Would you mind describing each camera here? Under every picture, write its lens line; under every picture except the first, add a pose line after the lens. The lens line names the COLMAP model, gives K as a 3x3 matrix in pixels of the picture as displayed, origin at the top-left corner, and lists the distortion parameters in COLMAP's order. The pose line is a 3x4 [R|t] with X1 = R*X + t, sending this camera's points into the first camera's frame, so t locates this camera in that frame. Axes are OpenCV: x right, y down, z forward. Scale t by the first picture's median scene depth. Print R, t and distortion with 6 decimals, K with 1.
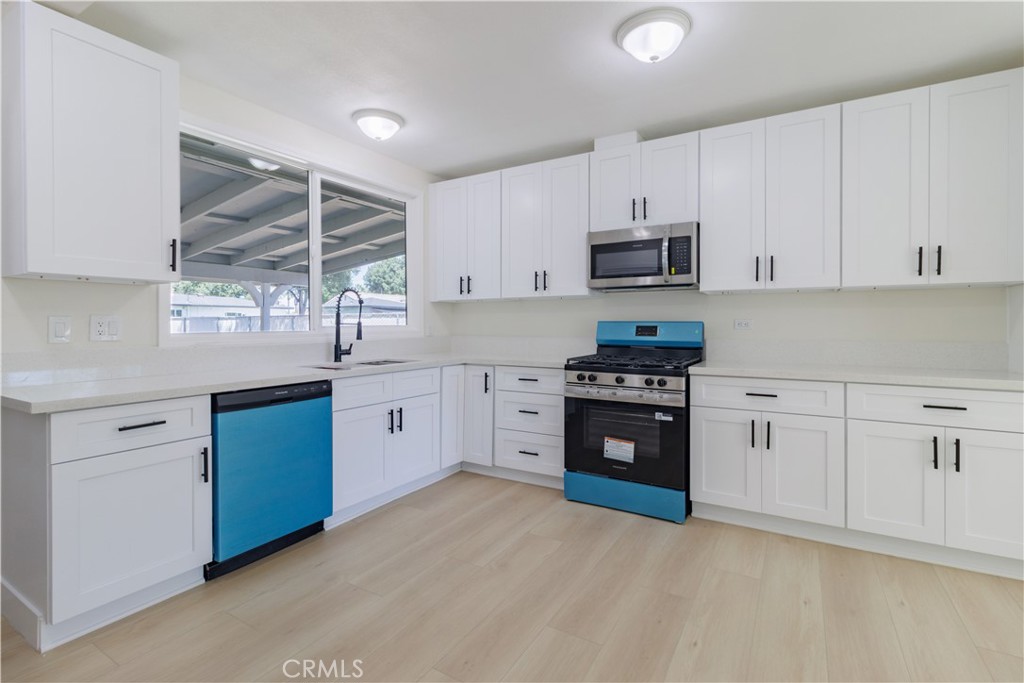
lens RADIAL K [[479.0, 0, 510.1], [0, 479.0, 329.0], [0, 0, 1]] dist [0.001818, 0.000446]
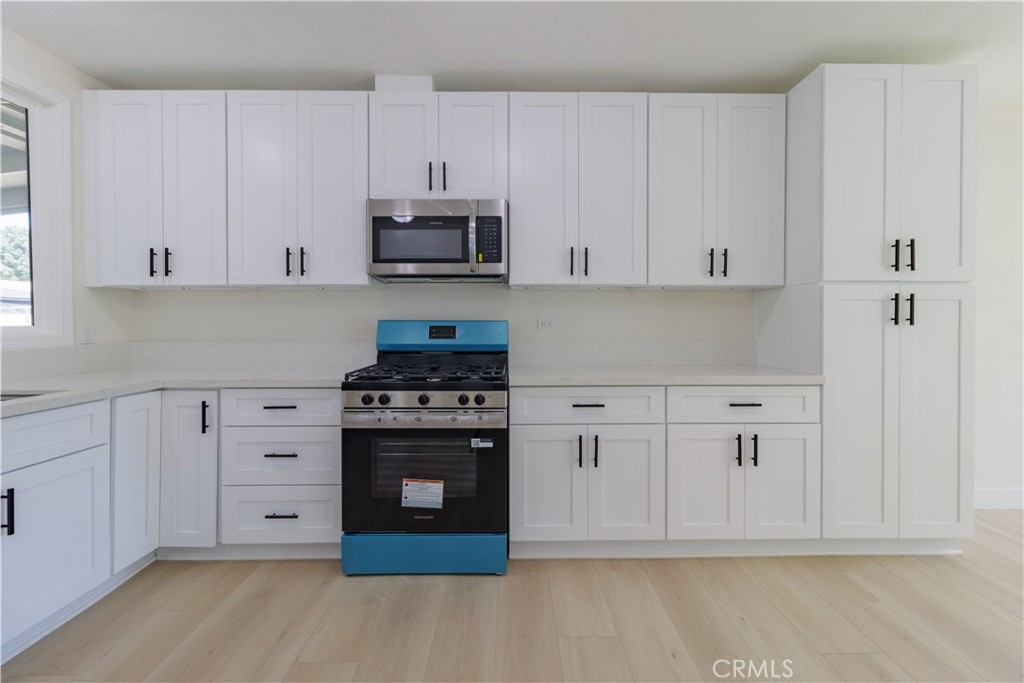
lens RADIAL K [[479.0, 0, 510.1], [0, 479.0, 329.0], [0, 0, 1]] dist [0.001818, 0.000446]
pose [[0.851023, -0.007509, 0.525075, -0.042634], [0.006314, 0.999972, 0.004067, -0.004435], [-0.525091, -0.000146, 0.851046, 0.282693]]
